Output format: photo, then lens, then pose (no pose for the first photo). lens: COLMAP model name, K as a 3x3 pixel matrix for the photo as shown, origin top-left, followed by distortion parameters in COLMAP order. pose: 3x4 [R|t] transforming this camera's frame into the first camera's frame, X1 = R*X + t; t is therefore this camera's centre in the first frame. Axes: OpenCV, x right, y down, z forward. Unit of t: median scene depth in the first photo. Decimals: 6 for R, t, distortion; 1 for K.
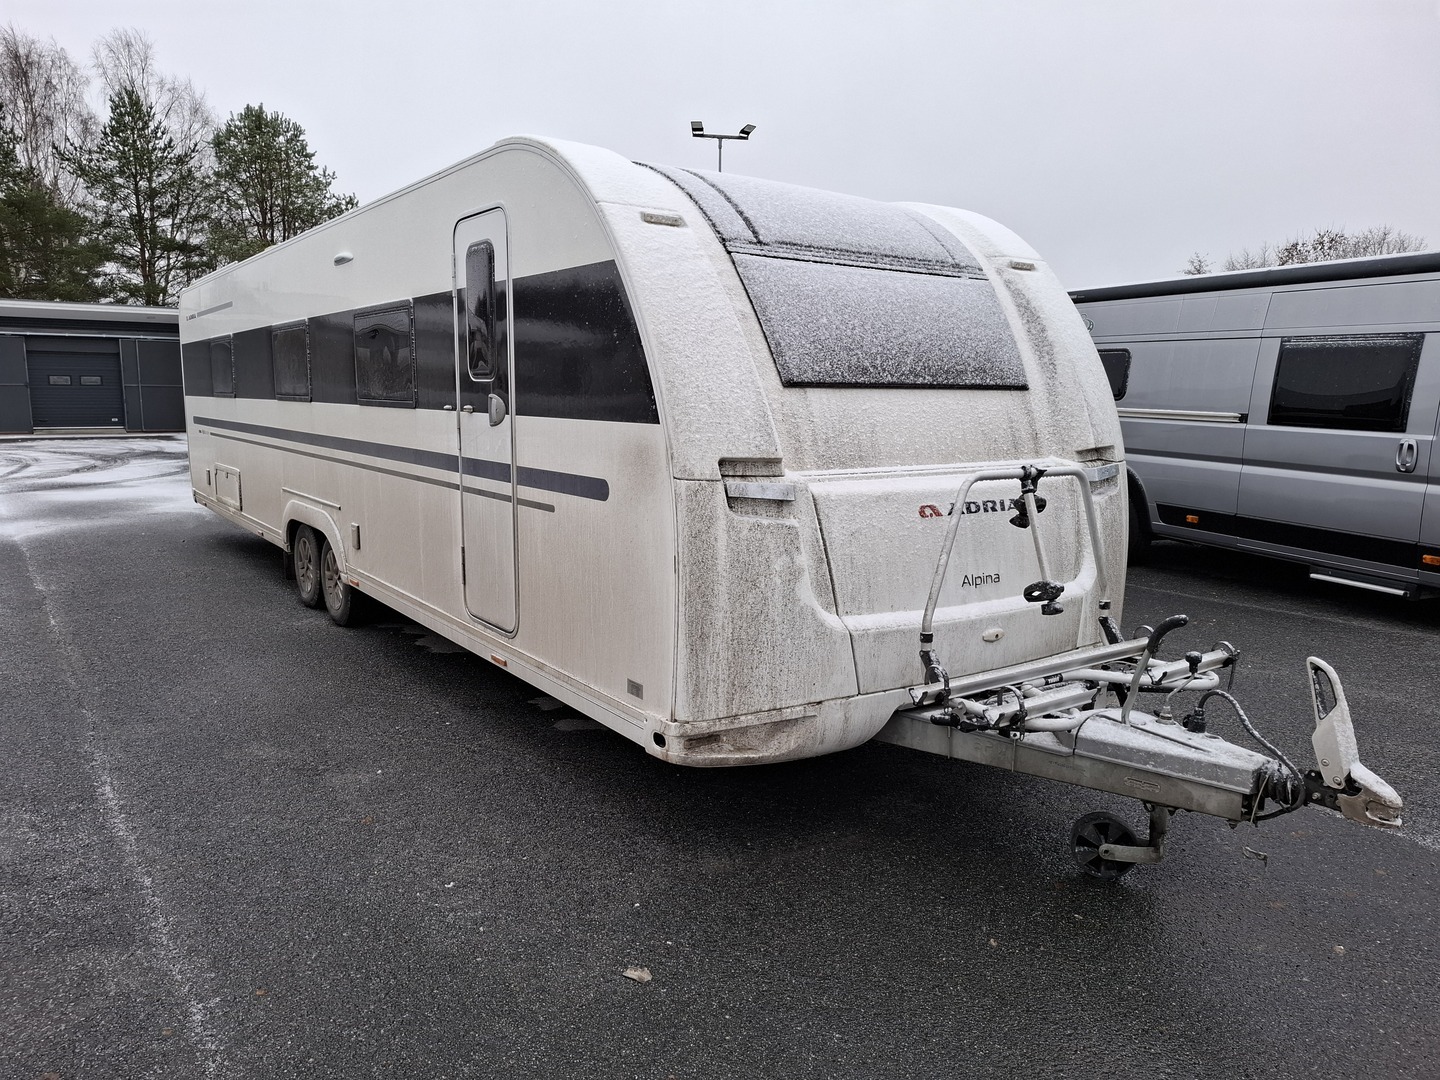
lens RADIAL K [[1002.9, 0, 710.5], [0, 1002.9, 542.4], [0, 0, 1]] dist [0.095987, -0.000596]
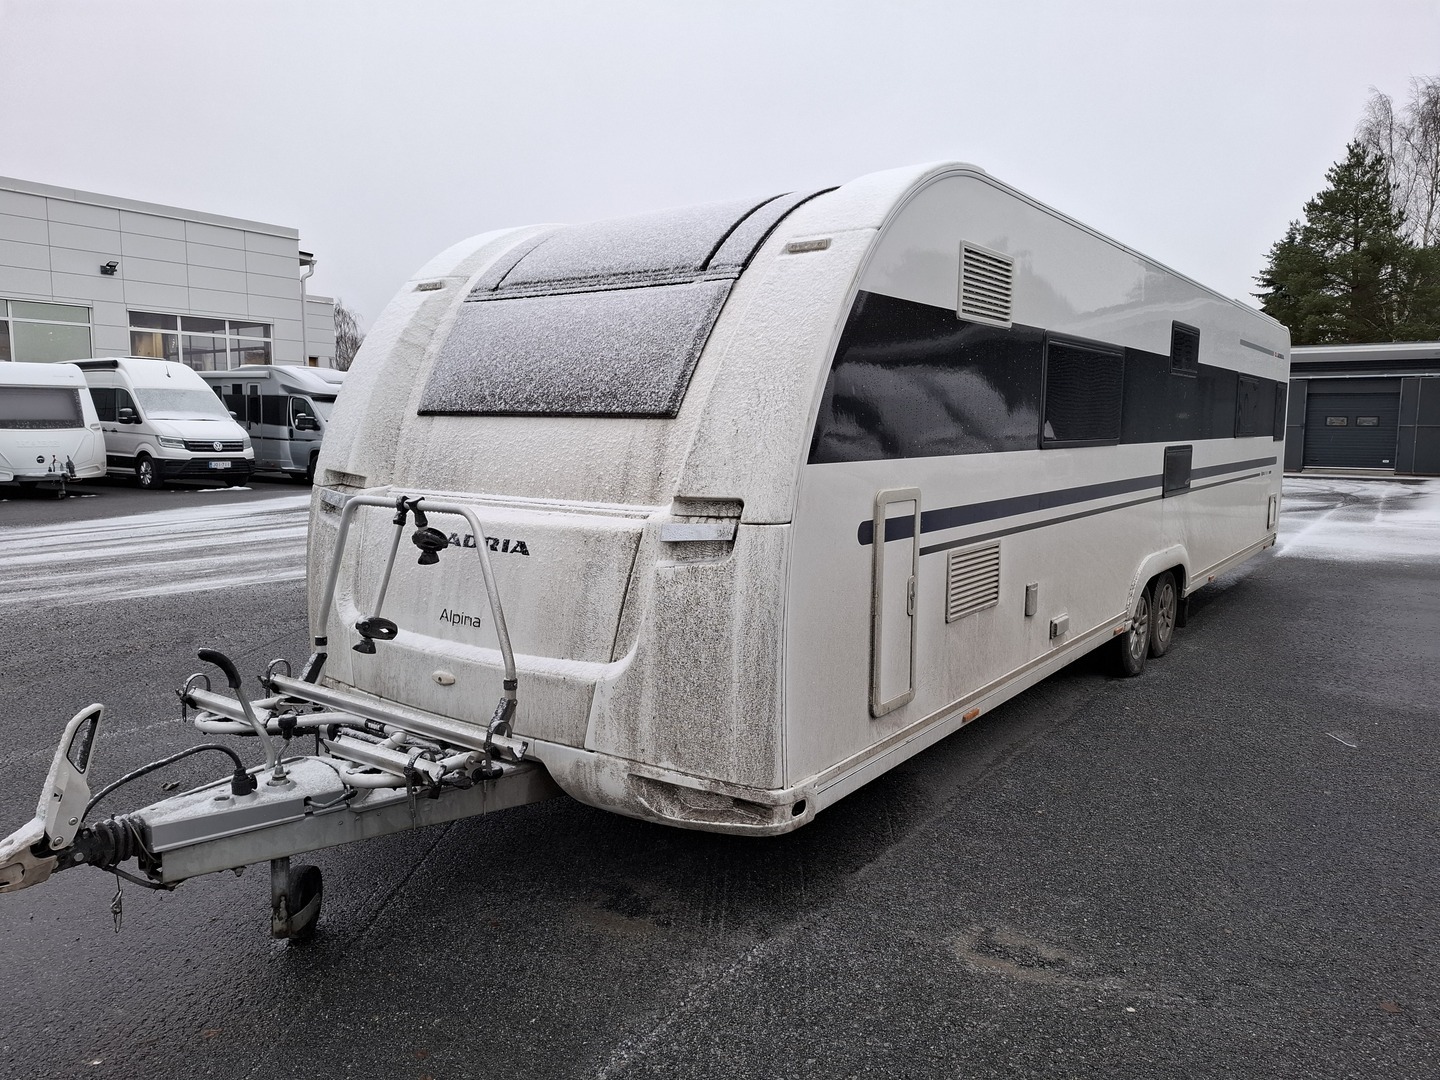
lens RADIAL K [[1045.1, 0, 719.0], [0, 1045.1, 494.7], [0, 0, 1]] dist [0.003501, 0.000450]
pose [[0.327778, 0.062854, -0.942662, 1.221616], [-0.143120, 0.989573, 0.016216, -0.123601], [0.933851, 0.129598, 0.333356, 0.865748]]
